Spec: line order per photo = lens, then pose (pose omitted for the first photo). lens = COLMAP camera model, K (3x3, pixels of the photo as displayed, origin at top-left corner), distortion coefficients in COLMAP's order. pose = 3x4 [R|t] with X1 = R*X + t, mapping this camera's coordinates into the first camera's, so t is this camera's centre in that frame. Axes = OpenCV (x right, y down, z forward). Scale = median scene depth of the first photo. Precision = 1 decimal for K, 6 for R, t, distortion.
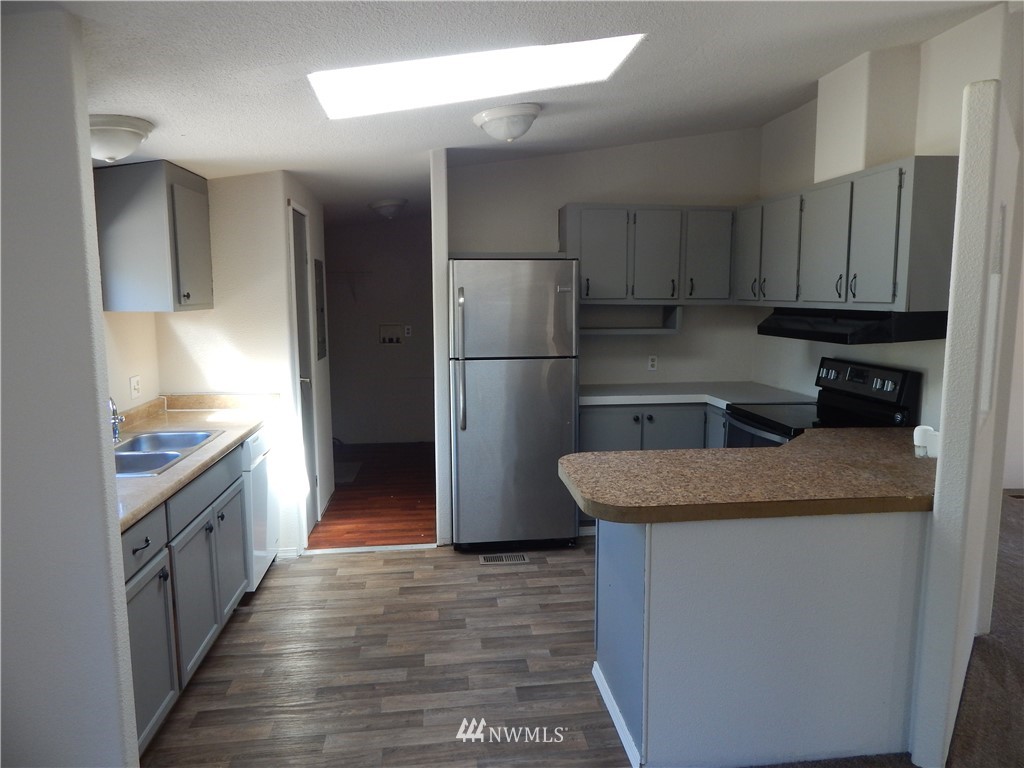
lens RADIAL K [[671.0, 0, 515.6], [0, 671.0, 383.2], [0, 0, 1]] dist [0.002719, -0.002293]
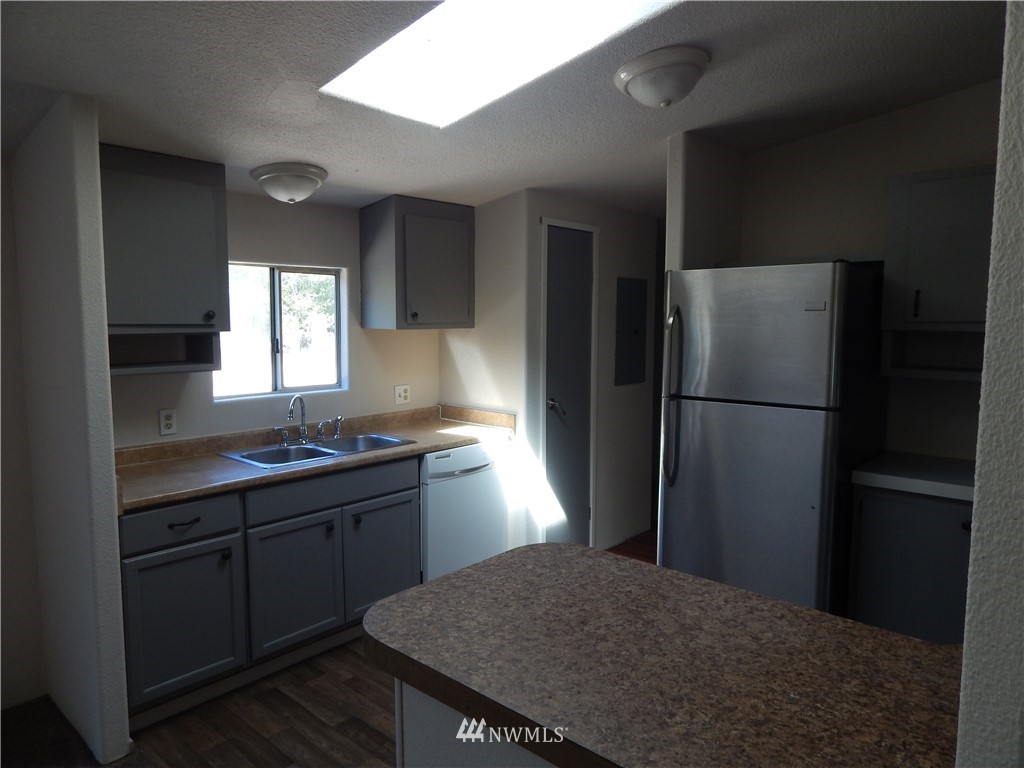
lens RADIAL K [[671.0, 0, 515.6], [0, 671.0, 383.2], [0, 0, 1]] dist [0.002719, -0.002293]
pose [[0.664133, 0.075144, -0.743828, 0.475524], [-0.100320, 0.994895, 0.010936, -0.052032], [0.740853, 0.067358, 0.668281, 0.425102]]
